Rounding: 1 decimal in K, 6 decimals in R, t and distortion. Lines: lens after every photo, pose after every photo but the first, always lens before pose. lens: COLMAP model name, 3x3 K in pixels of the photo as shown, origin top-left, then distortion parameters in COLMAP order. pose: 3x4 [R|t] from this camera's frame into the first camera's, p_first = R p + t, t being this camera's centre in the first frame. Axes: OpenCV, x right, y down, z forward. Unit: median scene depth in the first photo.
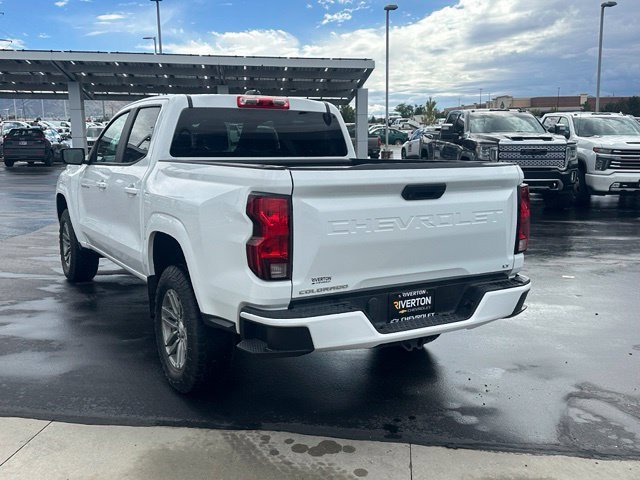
lens RADIAL K [[630.8, 0, 312.4], [0, 630.8, 237.0], [0, 0, 1]] dist [0.180547, -0.369121]
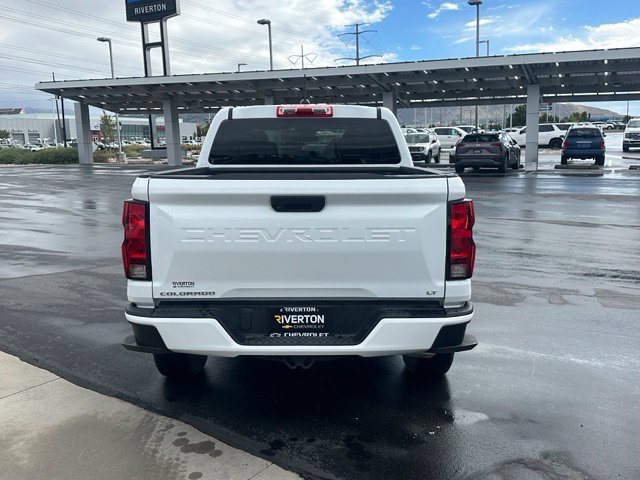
lens RADIAL K [[630.8, 0, 312.4], [0, 630.8, 237.0], [0, 0, 1]] dist [0.180547, -0.369121]
pose [[0.858090, 0.064914, -0.509380, 0.621663], [-0.067547, 0.997627, 0.013348, -0.032491], [0.509038, 0.022953, 0.860438, 0.174615]]
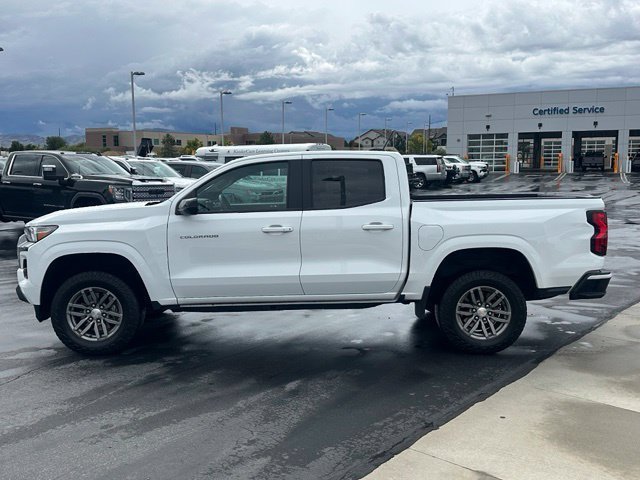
lens RADIAL K [[630.8, 0, 312.4], [0, 630.8, 237.0], [0, 0, 1]] dist [0.180547, -0.369121]
pose [[0.509136, -0.087628, 0.856214, -1.825780], [0.137332, 0.990329, 0.019691, -0.123197], [-0.849659, 0.107560, 0.516247, 0.606452]]
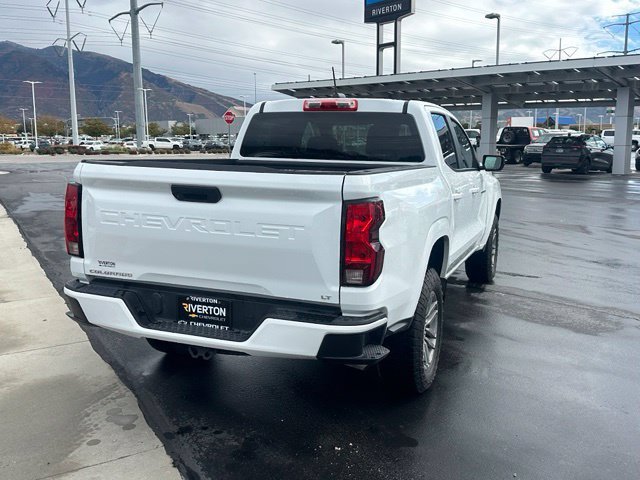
lens RADIAL K [[630.8, 0, 312.4], [0, 630.8, 237.0], [0, 0, 1]] dist [0.180547, -0.369121]
pose [[0.610212, 0.125249, -0.782275, 0.947722], [-0.135413, 0.989382, 0.052780, -0.074078], [0.780579, 0.073723, 0.620694, 0.497067]]
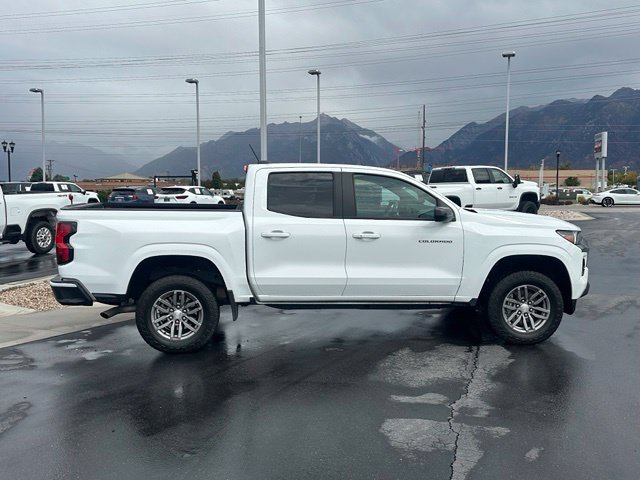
lens RADIAL K [[630.8, 0, 312.4], [0, 630.8, 237.0], [0, 0, 1]] dist [0.180547, -0.369121]
pose [[-0.423638, 0.074407, -0.902770, 1.605045], [-0.140087, 0.979249, 0.146448, -0.392442], [0.894934, 0.188508, -0.404424, 2.345559]]
